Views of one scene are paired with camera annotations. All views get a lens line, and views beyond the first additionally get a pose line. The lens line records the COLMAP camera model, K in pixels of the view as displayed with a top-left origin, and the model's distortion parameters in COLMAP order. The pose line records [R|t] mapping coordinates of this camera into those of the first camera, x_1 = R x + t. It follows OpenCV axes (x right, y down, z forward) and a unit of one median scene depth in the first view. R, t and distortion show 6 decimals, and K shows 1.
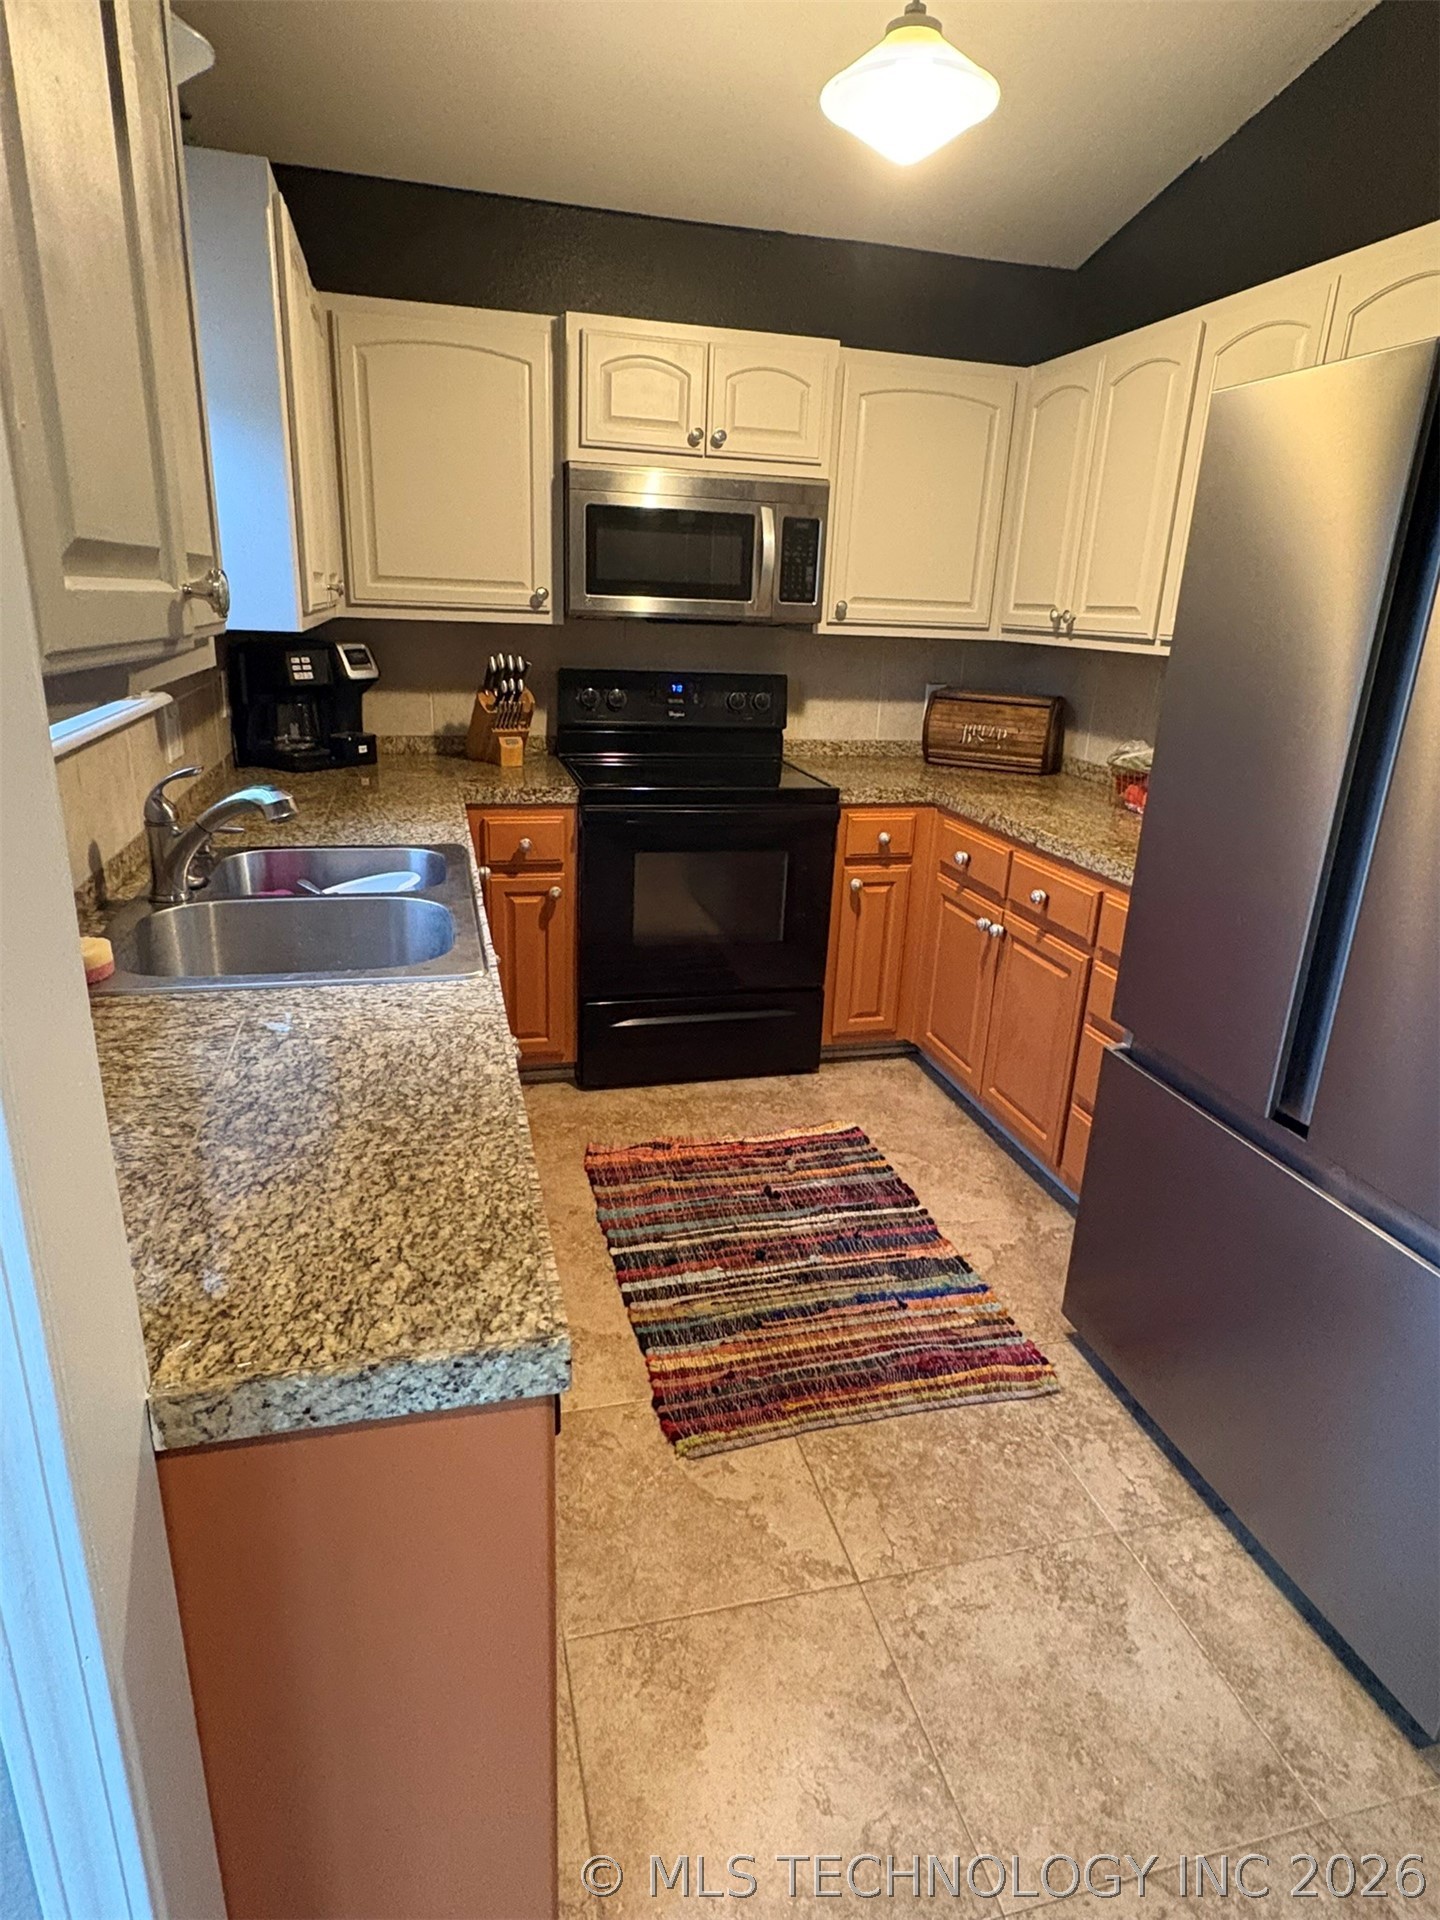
lens RADIAL K [[1074.1, 0, 717.4], [0, 1074.1, 953.6], [0, 0, 1]] dist [-0.004331, 0.004927]
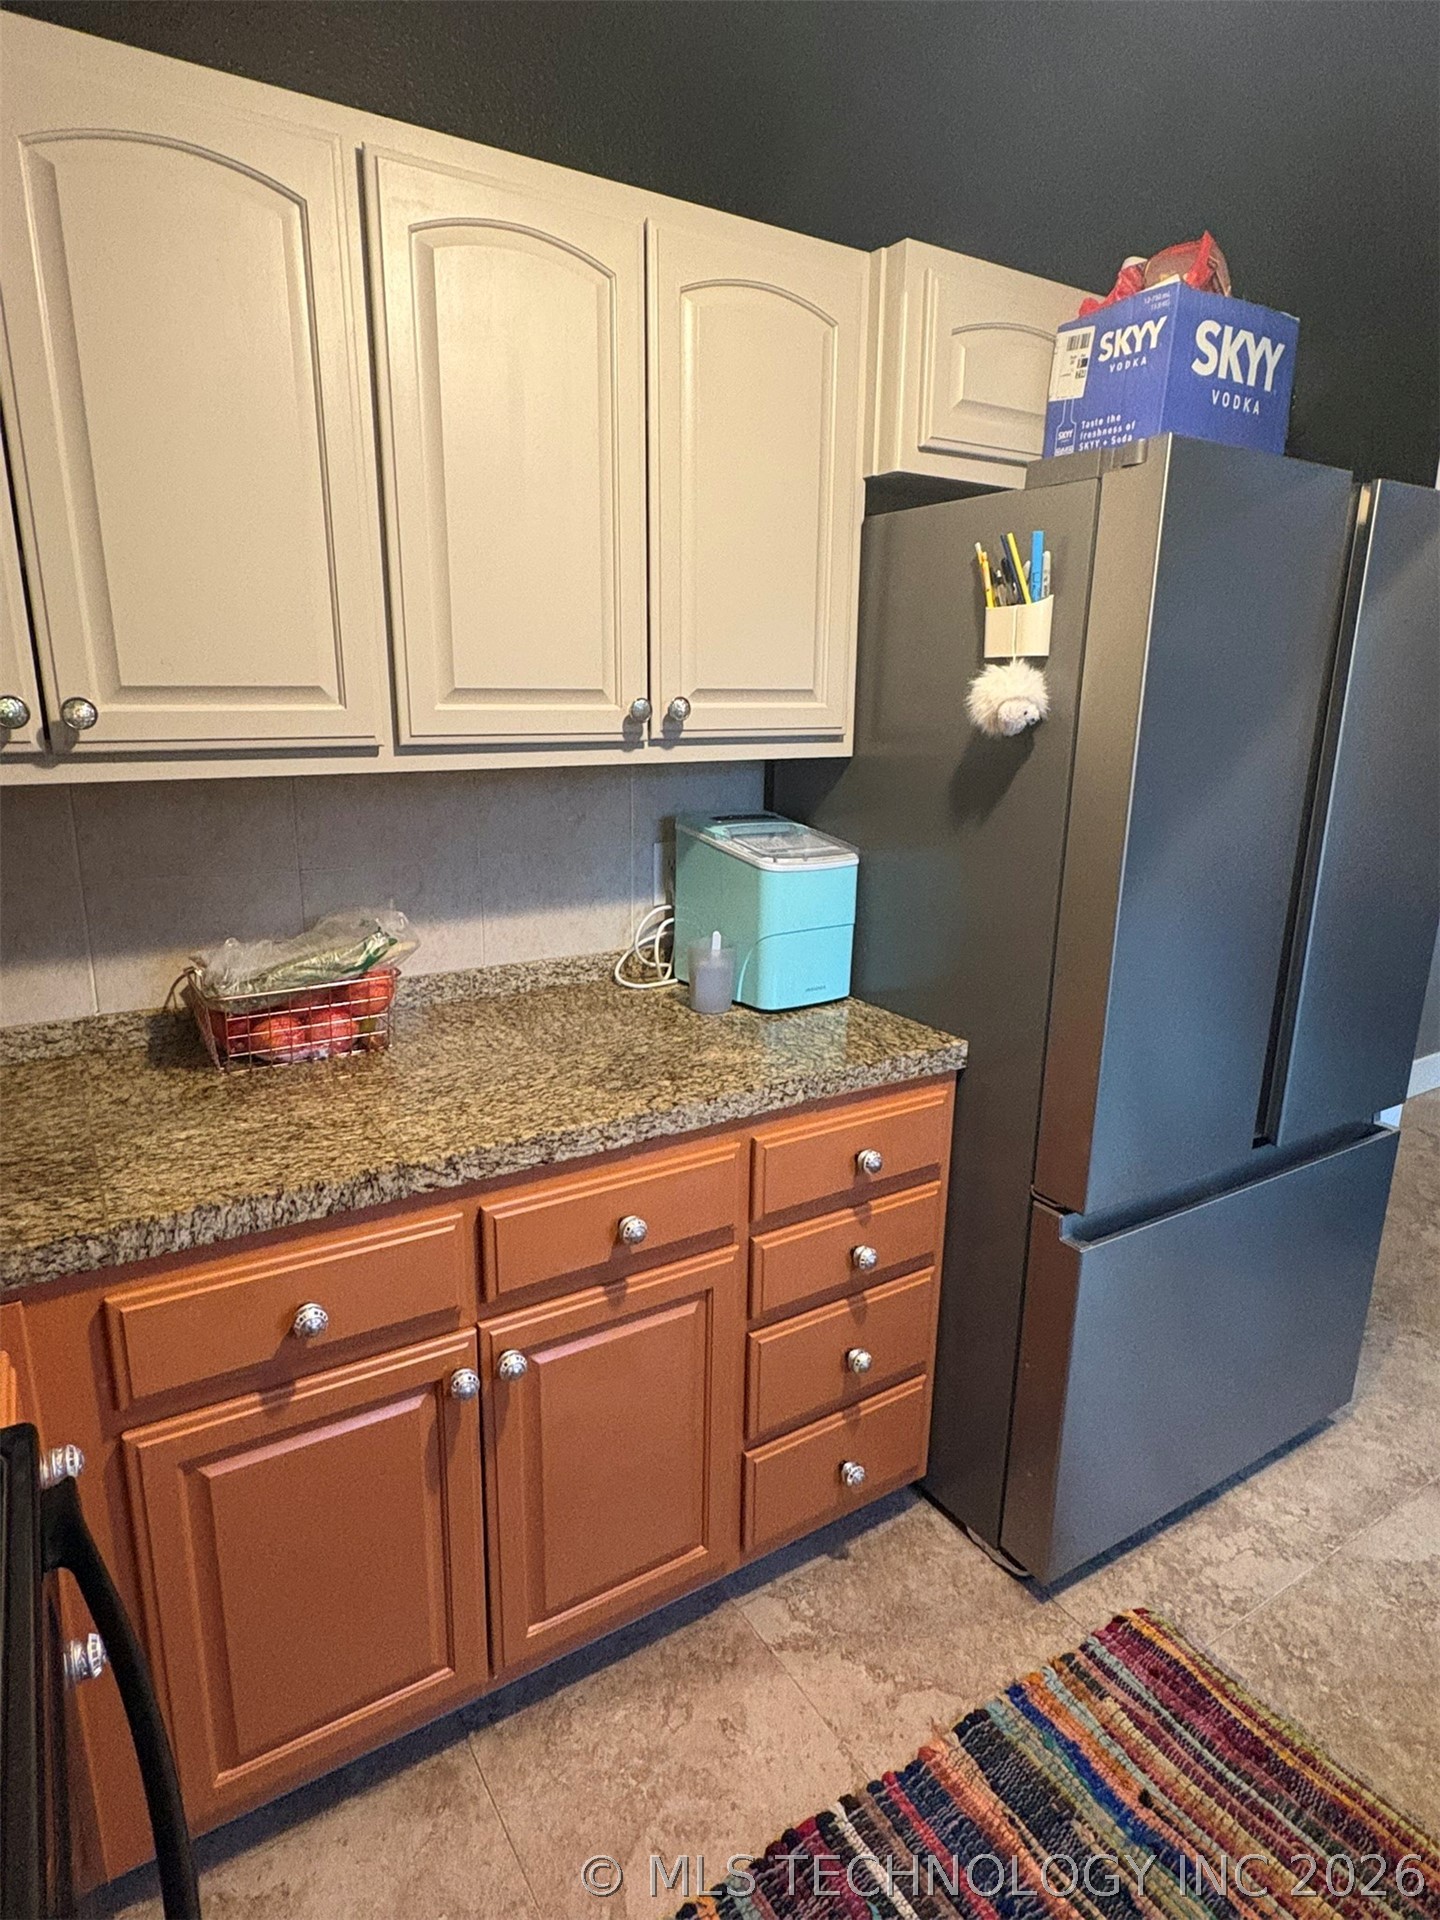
lens RADIAL K [[1074.1, 0, 719.0], [0, 1074.1, 971.1], [0, 0, 1]] dist [-0.004331, 0.004927]
pose [[-0.302721, -0.275142, 0.912501, -0.163812], [0.282089, 0.888661, 0.361536, -0.341995], [-0.910377, 0.366851, -0.191402, 0.997864]]
